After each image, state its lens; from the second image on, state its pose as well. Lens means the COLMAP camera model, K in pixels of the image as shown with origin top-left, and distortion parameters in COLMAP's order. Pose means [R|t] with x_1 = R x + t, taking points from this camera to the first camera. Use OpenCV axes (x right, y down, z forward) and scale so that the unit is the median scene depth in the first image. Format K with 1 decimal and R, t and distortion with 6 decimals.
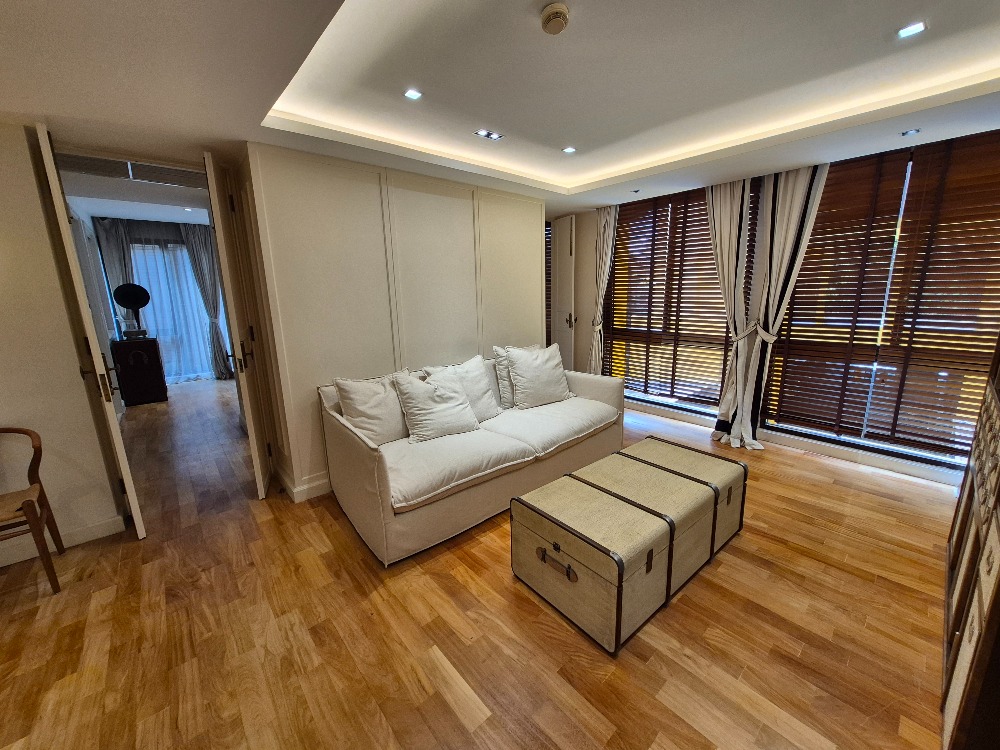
lens RADIAL K [[390.6, 0, 508.7], [0, 390.6, 370.1], [0, 0, 1]] dist [-0.002866, 0.000426]
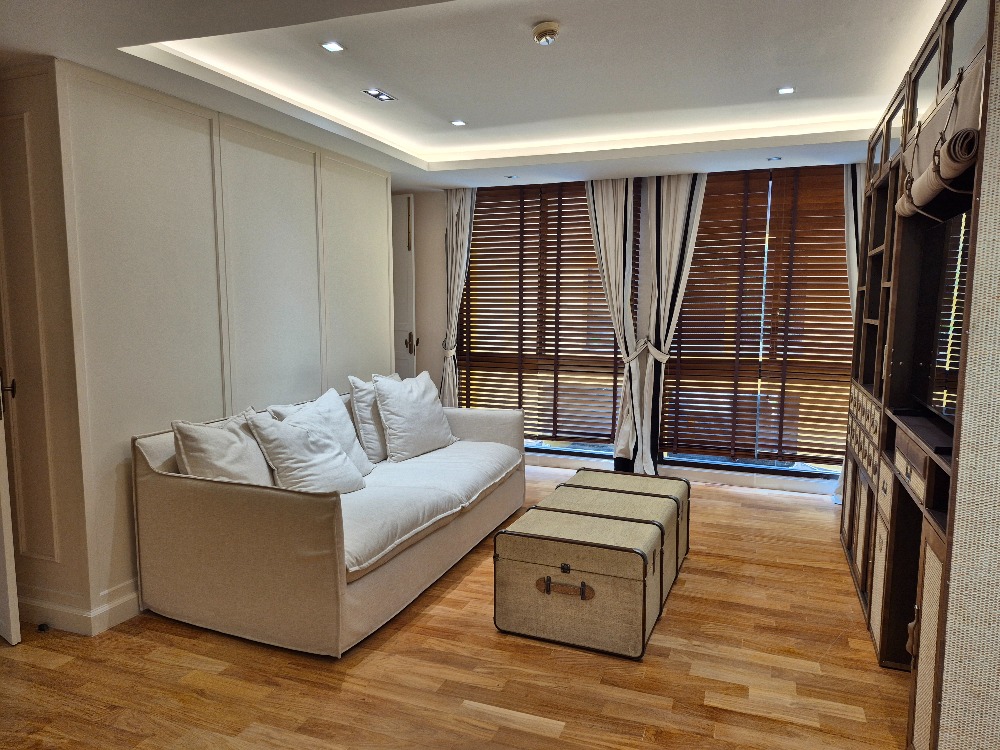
lens RADIAL K [[691.4, 0, 496.3], [0, 691.4, 384.6], [0, 0, 1]] dist [0.054054, -0.053452]
pose [[0.890812, -0.031799, 0.453258, -0.465525], [0.070831, 0.995071, -0.069398, 0.075381], [-0.448817, 0.093925, 0.888674, -0.264089]]
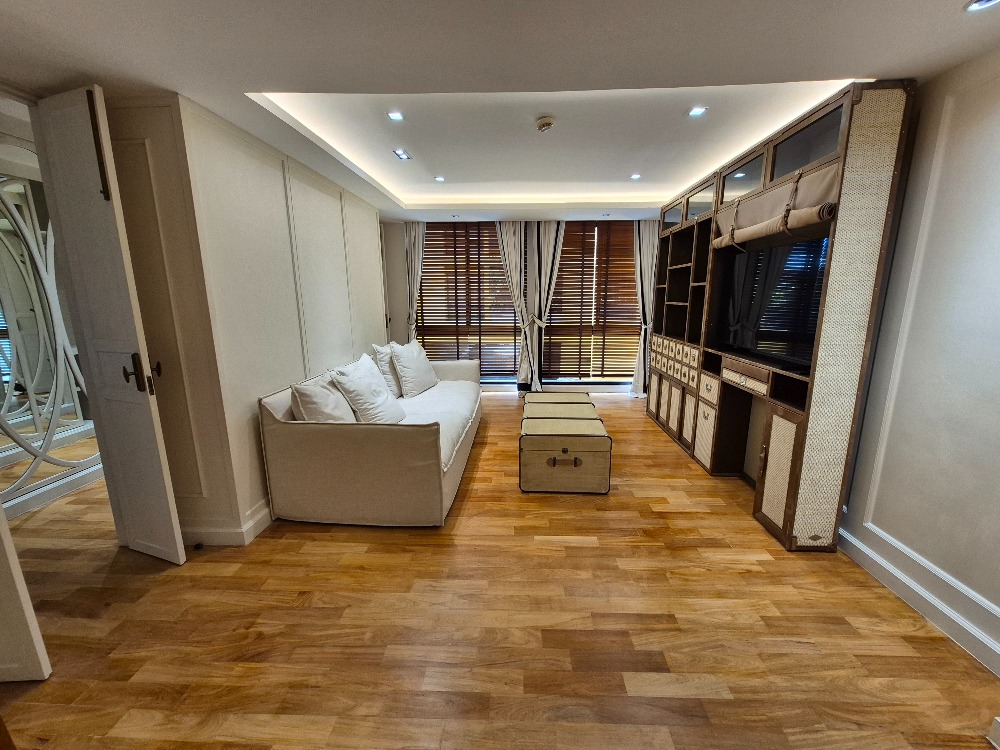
lens RADIAL K [[390.6, 0, 509.5], [0, 390.6, 370.1], [0, 0, 1]] dist [-0.002866, 0.000426]
pose [[0.691709, -0.123137, 0.711601, -0.694610], [0.136123, 0.989925, 0.038981, 0.021874], [-0.709231, 0.069902, 0.701502, 0.012544]]
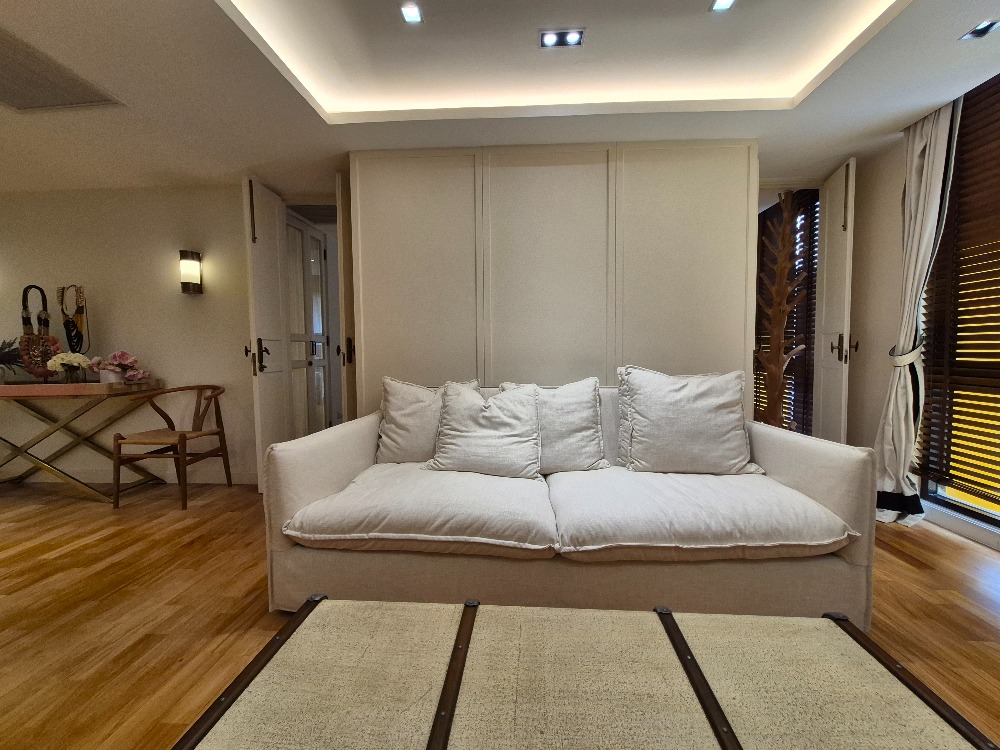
lens RADIAL K [[390.6, 0, 506.5], [0, 390.6, 369.8], [0, 0, 1]] dist [-0.002866, 0.000426]
pose [[0.709371, 0.050299, -0.703038, 0.369979], [-0.149905, 0.985397, -0.080755, 0.033080], [0.688710, 0.162674, 0.706552, 0.522674]]
